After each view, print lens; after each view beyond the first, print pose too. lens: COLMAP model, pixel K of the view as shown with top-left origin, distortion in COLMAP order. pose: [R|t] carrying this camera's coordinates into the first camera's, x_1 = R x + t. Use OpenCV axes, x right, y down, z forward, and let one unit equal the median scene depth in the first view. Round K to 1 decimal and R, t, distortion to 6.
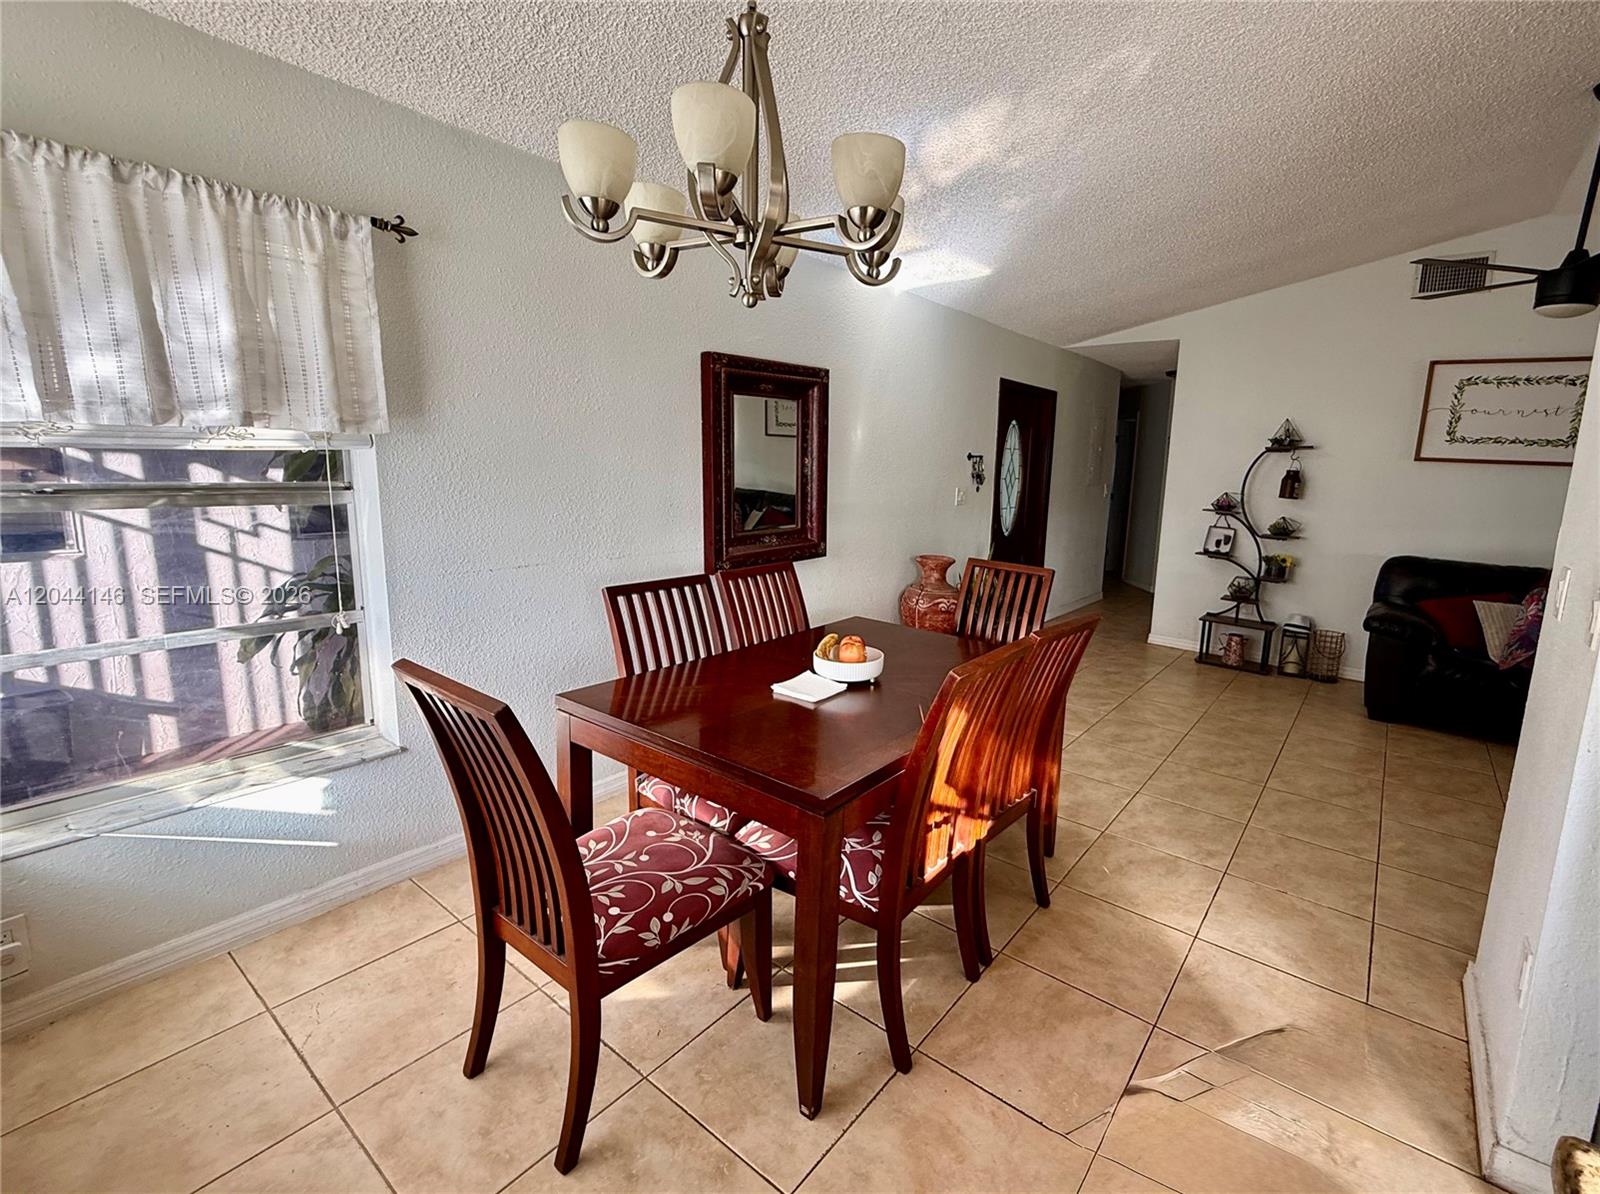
lens RADIAL K [[711.1, 0, 894.9], [0, 711.1, 576.8], [0, 0, 1]] dist [-0.000668, 0.000076]
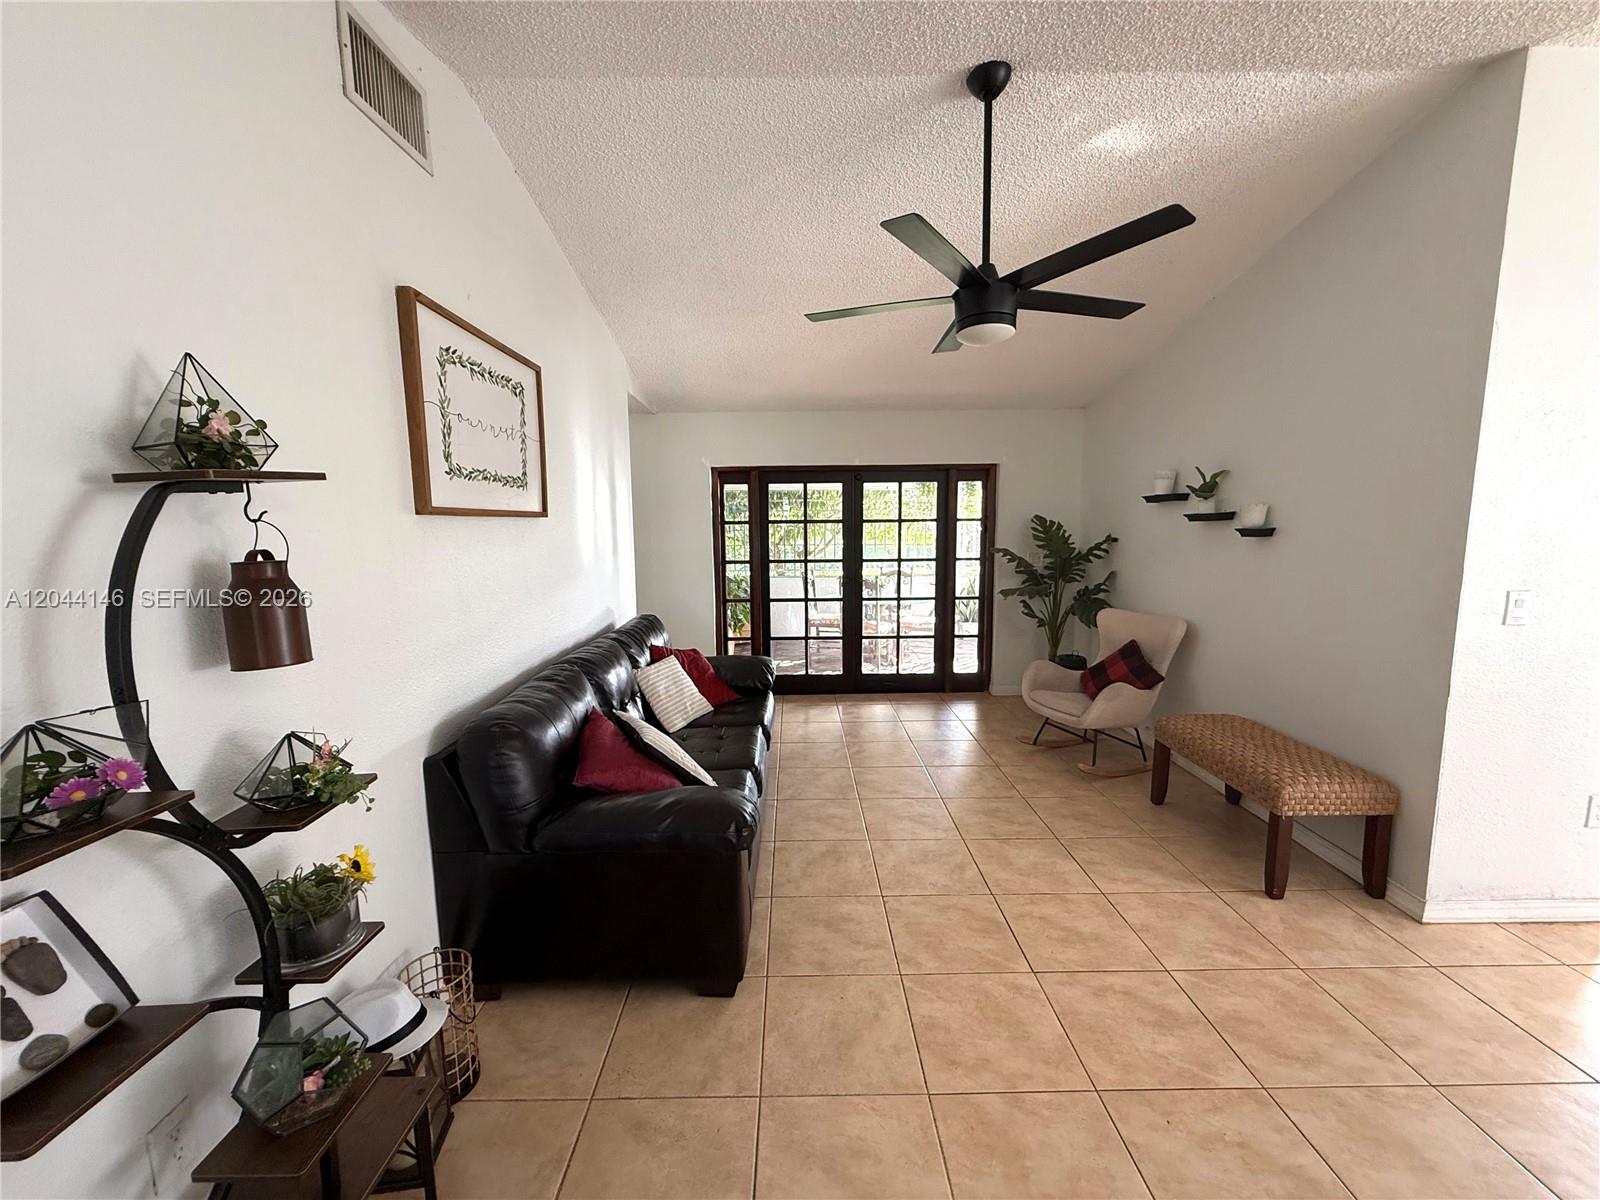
lens RADIAL K [[638.6, 0, 797.3], [0, 638.6, 601.8], [0, 0, 1]] dist [-0.000443, -0.000032]
pose [[-0.583499, -0.137137, 0.800452, 0.298062], [0.123387, 0.959227, 0.254283, -0.205650], [-0.802686, 0.247139, -0.542787, 1.166400]]
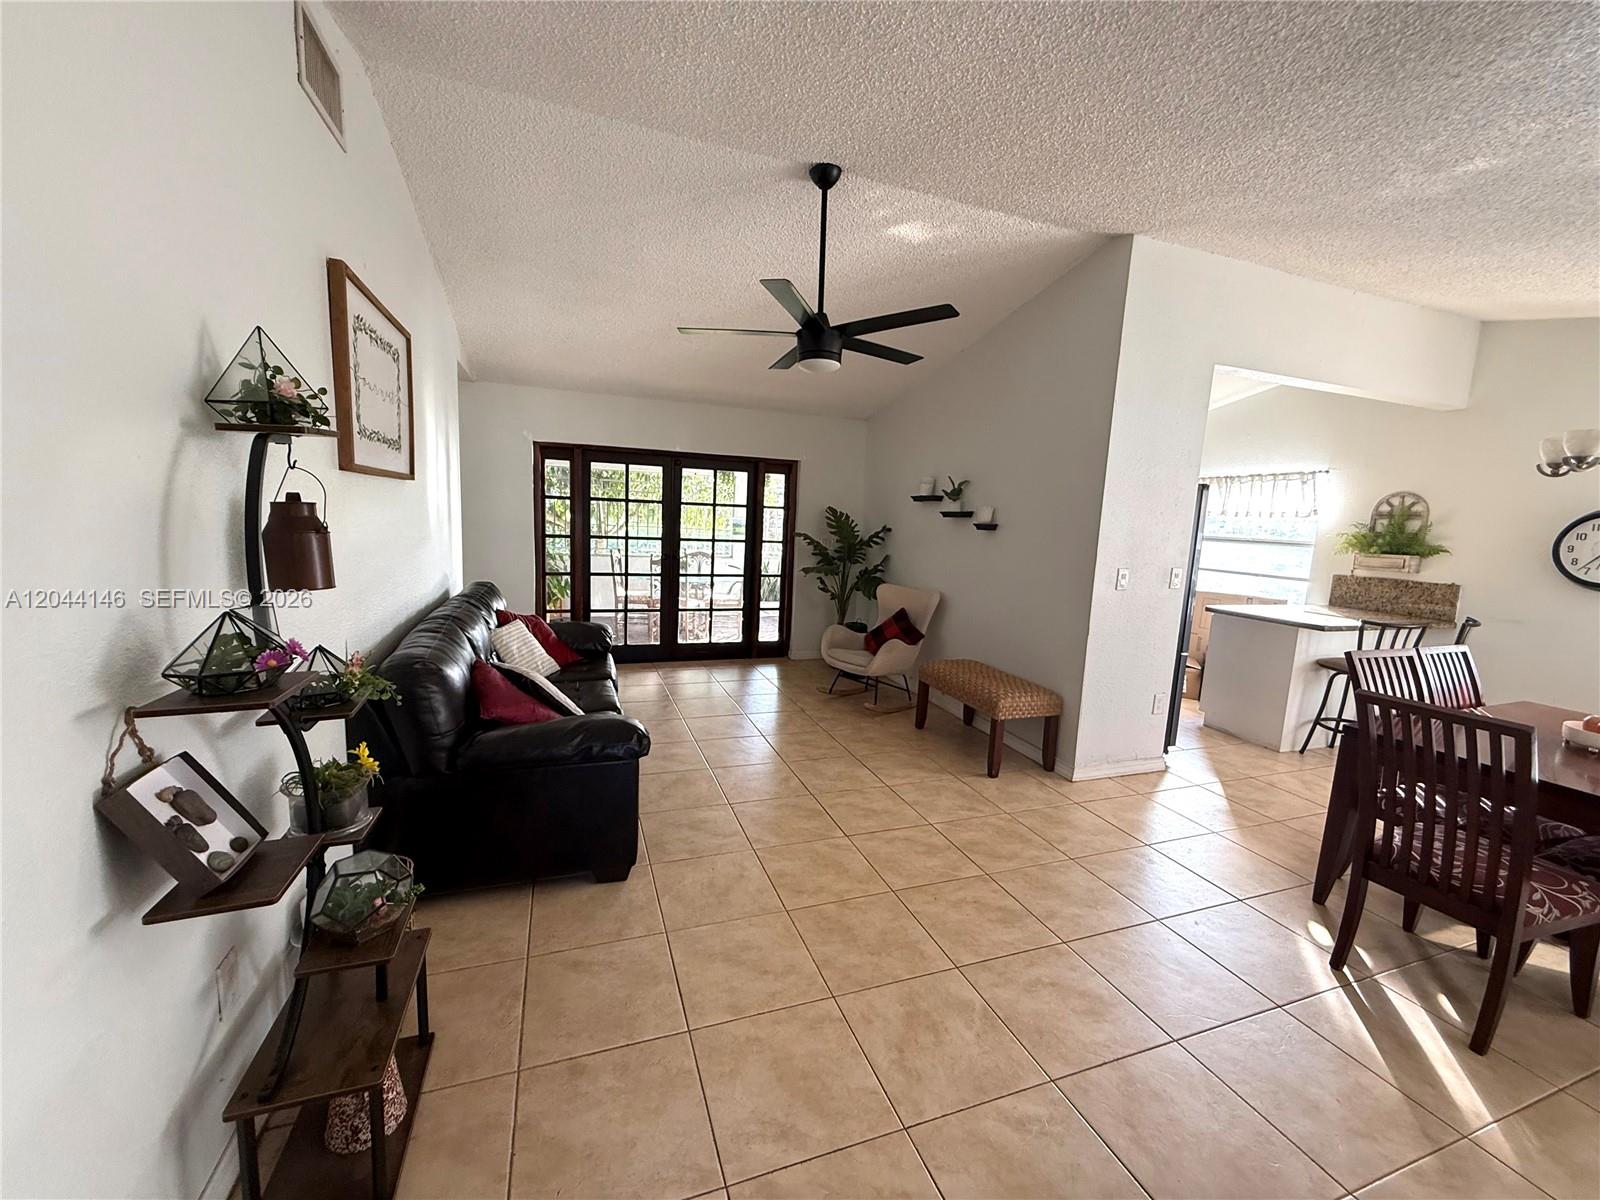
lens RADIAL K [[638.6, 0, 797.3], [0, 638.6, 601.8], [0, 0, 1]] dist [-0.000443, -0.000032]
pose [[-0.817539, -0.158113, 0.553742, 0.250576], [0.017673, 0.954228, 0.298558, -0.226651], [-0.575602, 0.253869, -0.777324, 1.324941]]
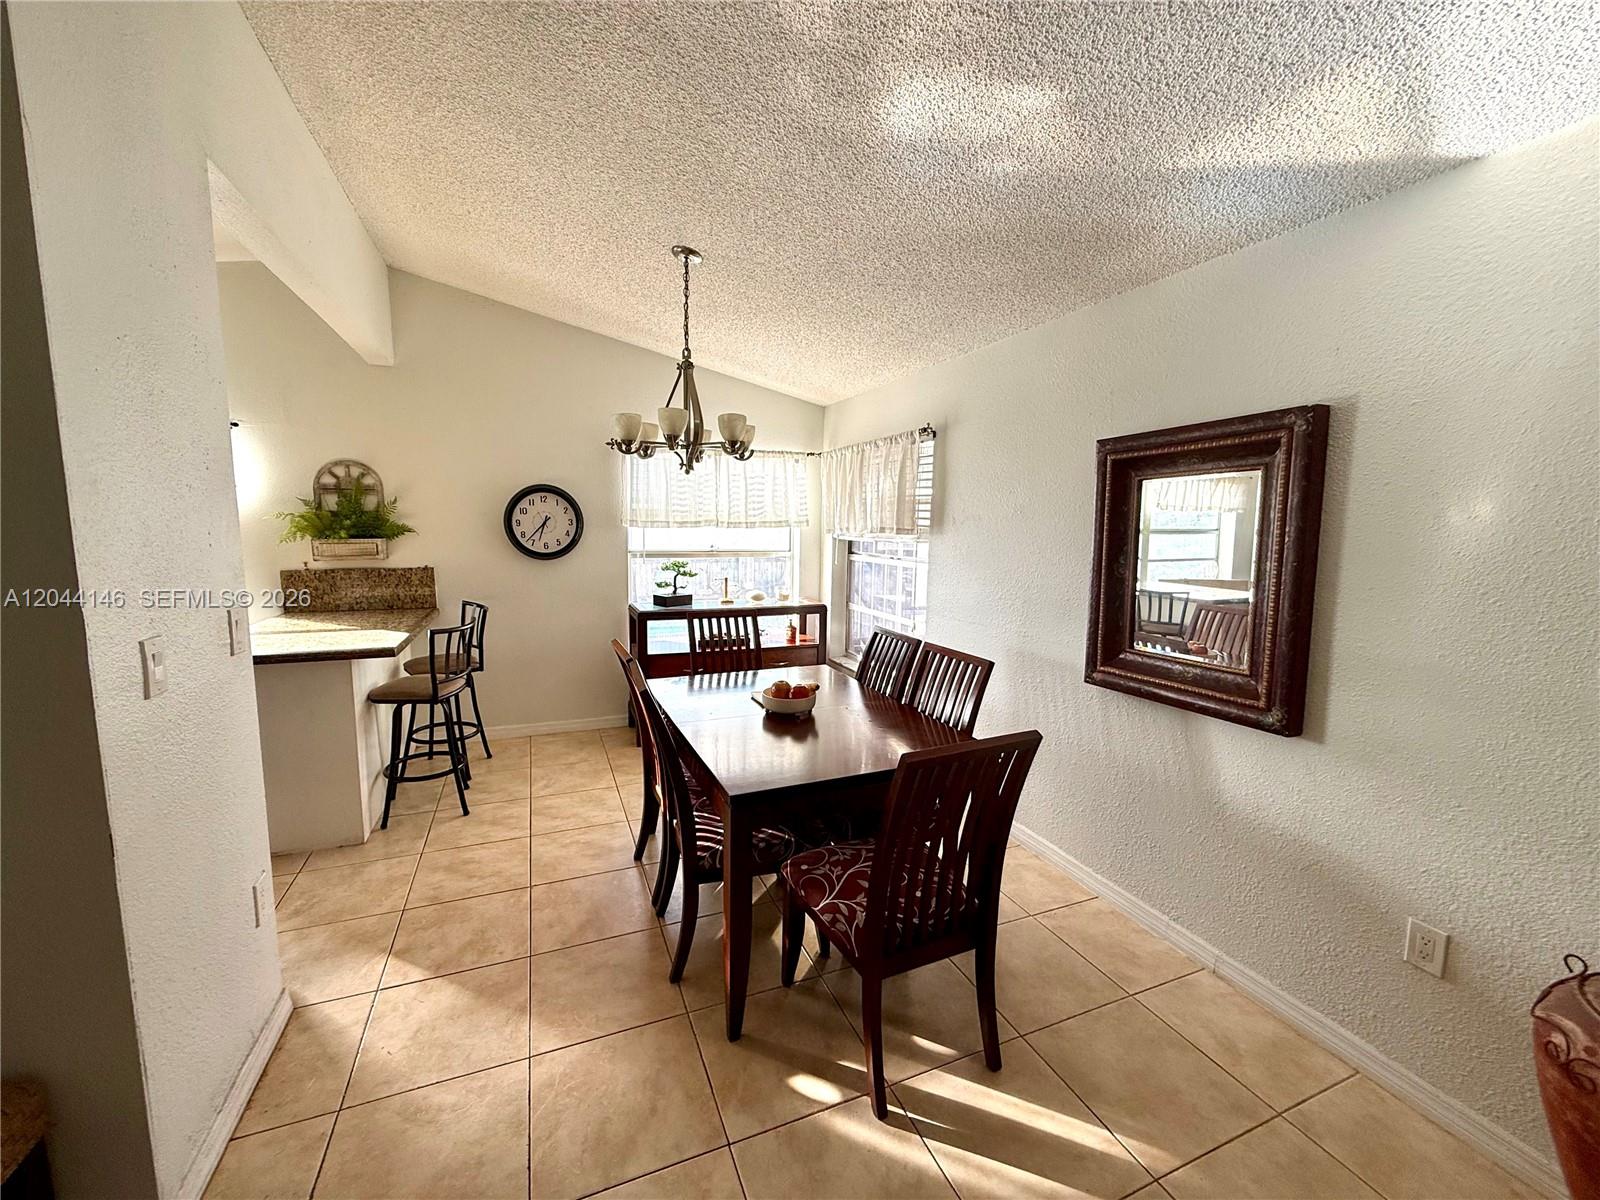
lens RADIAL K [[638.6, 0, 797.3], [0, 638.6, 601.8], [0, 0, 1]] dist [-0.000443, -0.000032]
pose [[-0.531078, 0.055160, -0.845526, 0.470014], [-0.179747, 0.967833, 0.176039, -0.134626], [0.828038, 0.245471, -0.504080, 0.811475]]
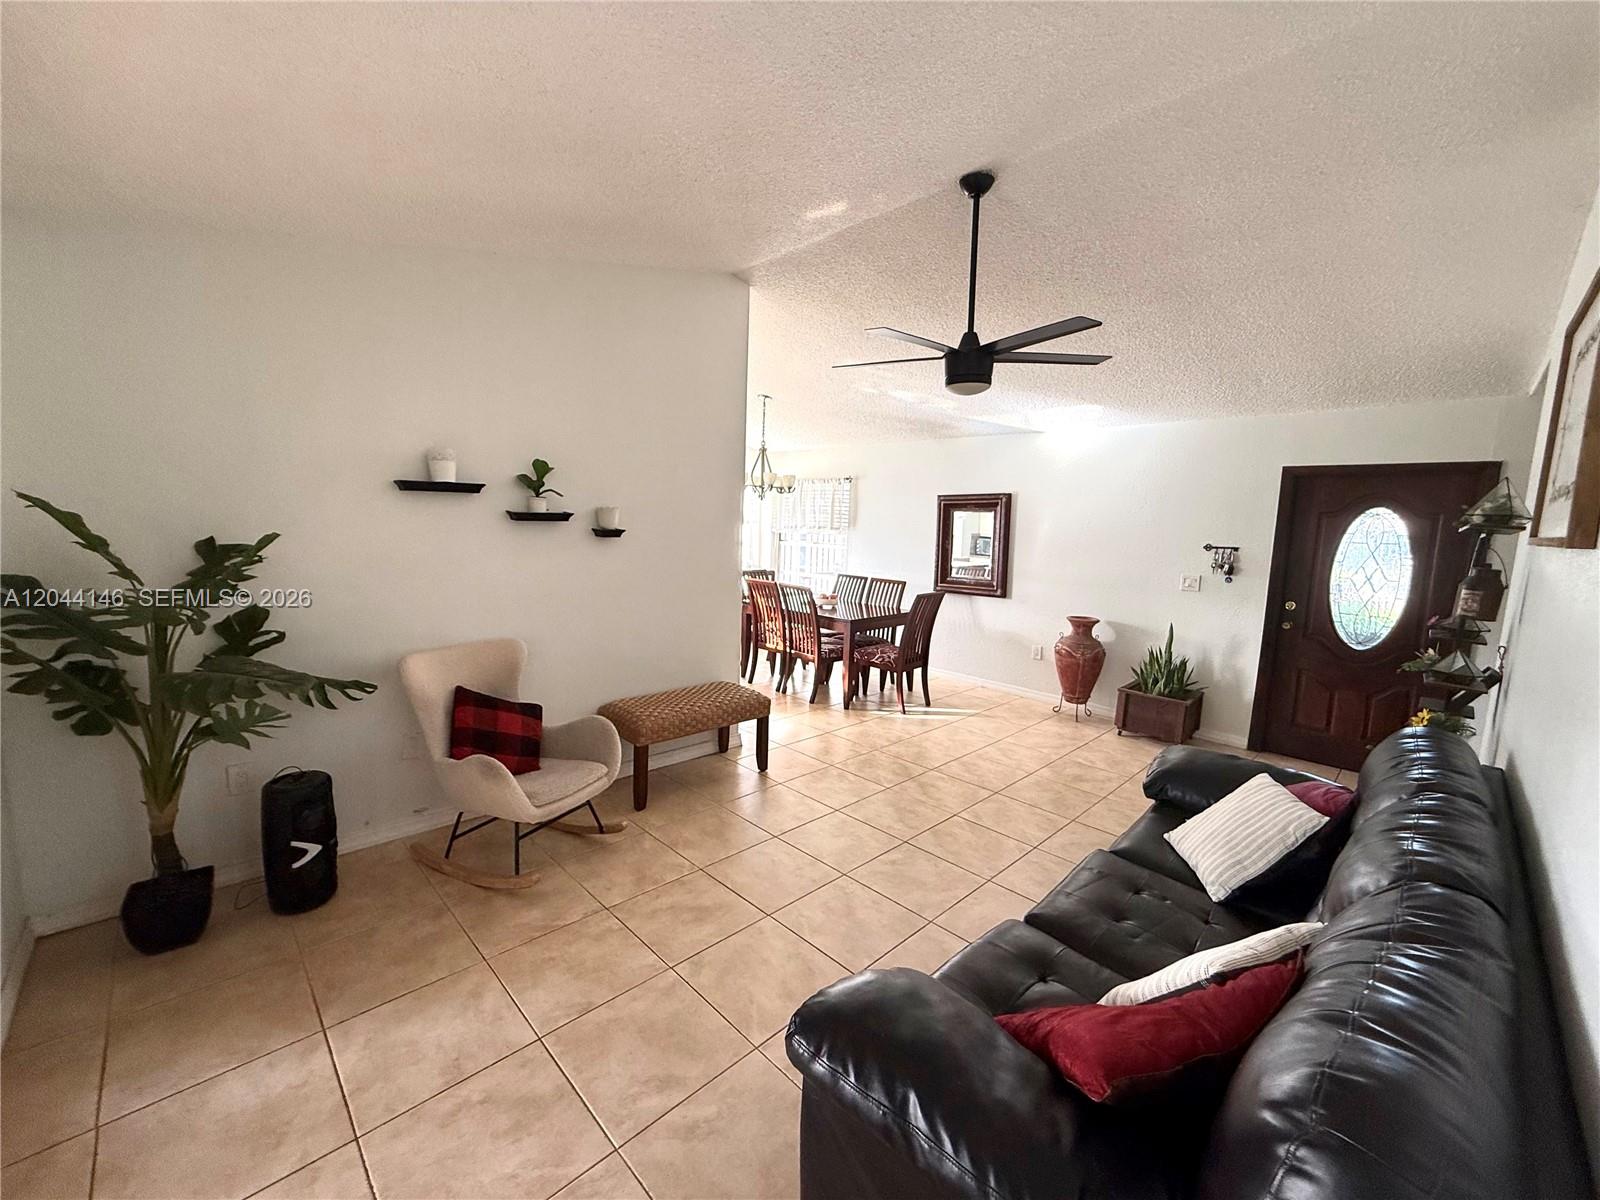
lens RADIAL K [[638.6, 0, 797.3], [0, 638.6, 601.8], [0, 0, 1]] dist [-0.000443, -0.000032]
pose [[-0.177994, 0.076649, -0.981042, 1.371819], [-0.209042, 0.971261, 0.113812, -0.082762], [0.961571, 0.225337, -0.156856, 0.682024]]
